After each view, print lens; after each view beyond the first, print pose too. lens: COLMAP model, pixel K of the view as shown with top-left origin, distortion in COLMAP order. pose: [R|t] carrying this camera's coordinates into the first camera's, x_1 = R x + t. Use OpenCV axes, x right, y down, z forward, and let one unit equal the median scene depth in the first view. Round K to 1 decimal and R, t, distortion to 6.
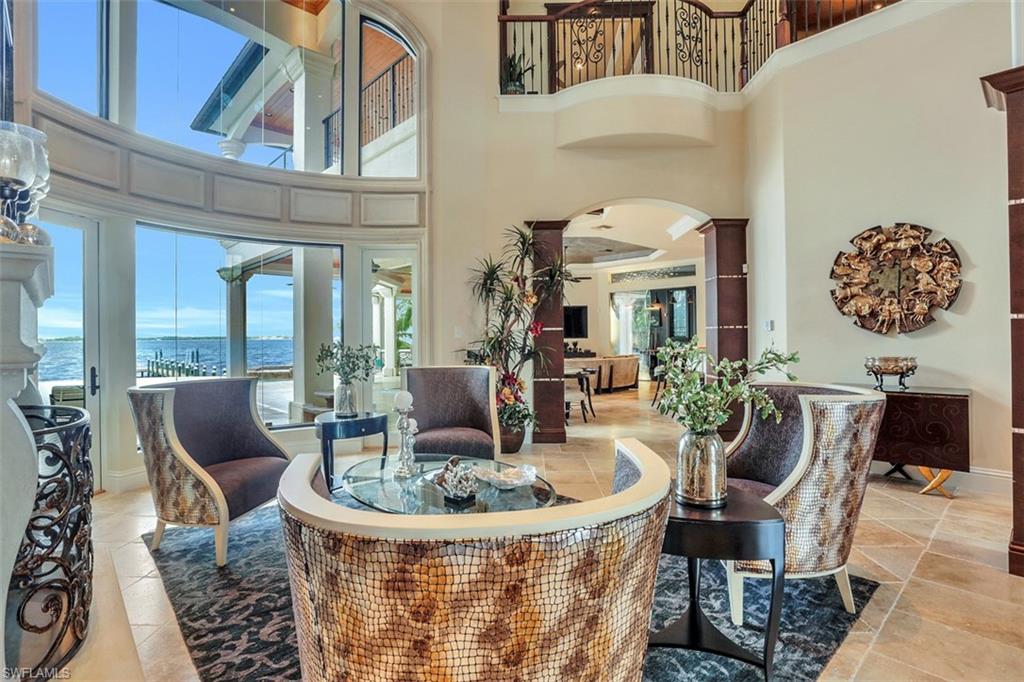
lens RADIAL K [[483.9, 0, 516.3], [0, 483.9, 338.5], [0, 0, 1]] dist [-0.040279, 0.011904]
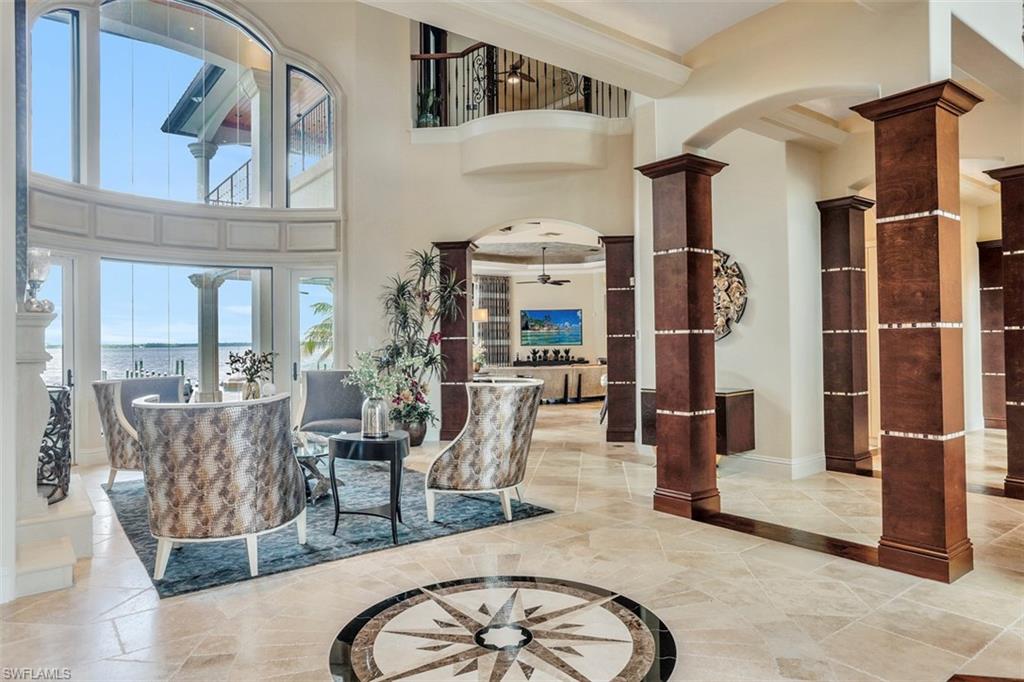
lens RADIAL K [[605.8, 0, 512.0], [0, 605.8, 341.0], [0, 0, 1]] dist [-0.001846, 0.001131]
pose [[0.995438, -0.002617, -0.095371, 0.360174], [0.002055, 0.999980, -0.005990, -0.004650], [0.095384, 0.005767, 0.995424, -0.411247]]
